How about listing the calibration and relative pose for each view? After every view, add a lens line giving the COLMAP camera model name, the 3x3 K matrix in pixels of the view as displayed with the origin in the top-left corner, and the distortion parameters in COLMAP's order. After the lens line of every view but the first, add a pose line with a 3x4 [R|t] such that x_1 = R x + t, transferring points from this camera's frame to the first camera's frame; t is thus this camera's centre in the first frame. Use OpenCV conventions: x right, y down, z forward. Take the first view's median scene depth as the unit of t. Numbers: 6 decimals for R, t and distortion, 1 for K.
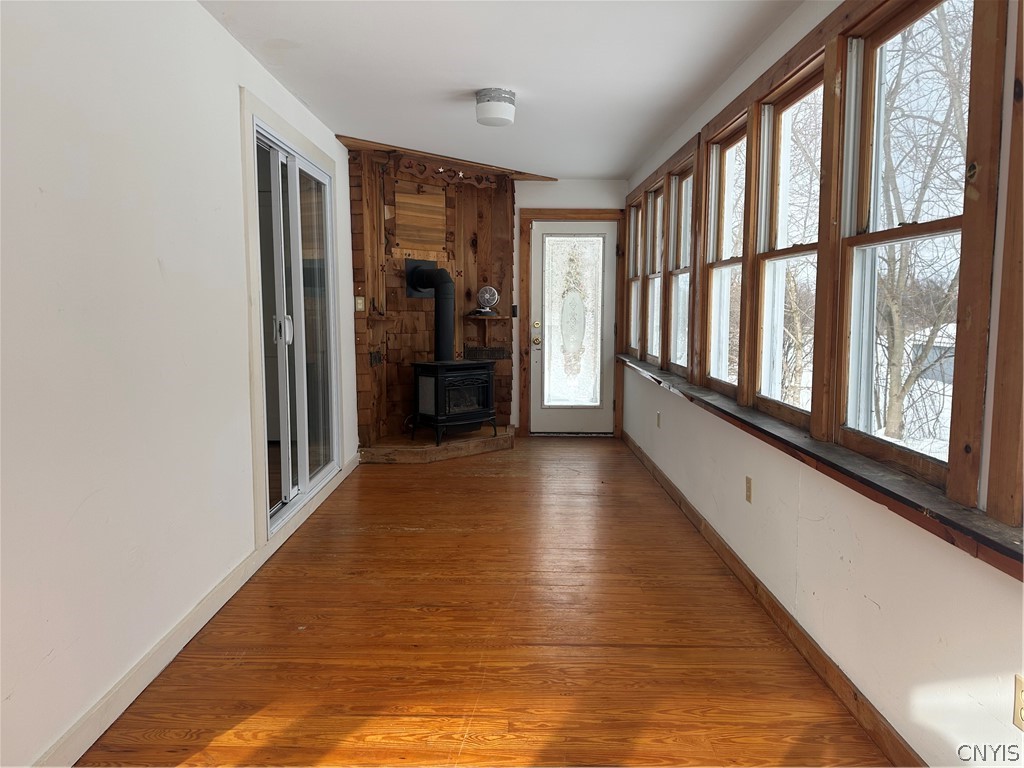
lens RADIAL K [[719.1, 0, 514.7], [0, 719.1, 383.0], [0, 0, 1]] dist [0.054862, -0.056698]
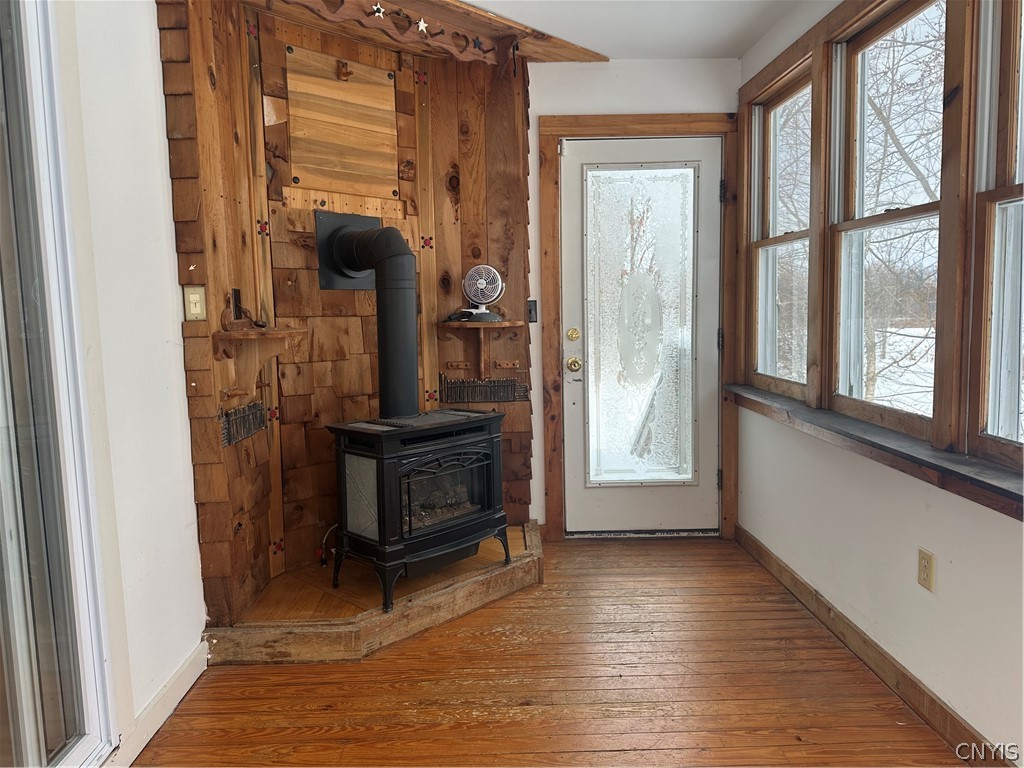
lens RADIAL K [[719.1, 0, 506.9], [0, 719.1, 378.1], [0, 0, 1]] dist [0.054862, -0.056698]
pose [[0.999482, -0.027160, 0.017258, -0.031222], [0.027210, 0.999626, -0.002653, -0.051079], [-0.017179, 0.003121, 0.999848, 0.486643]]
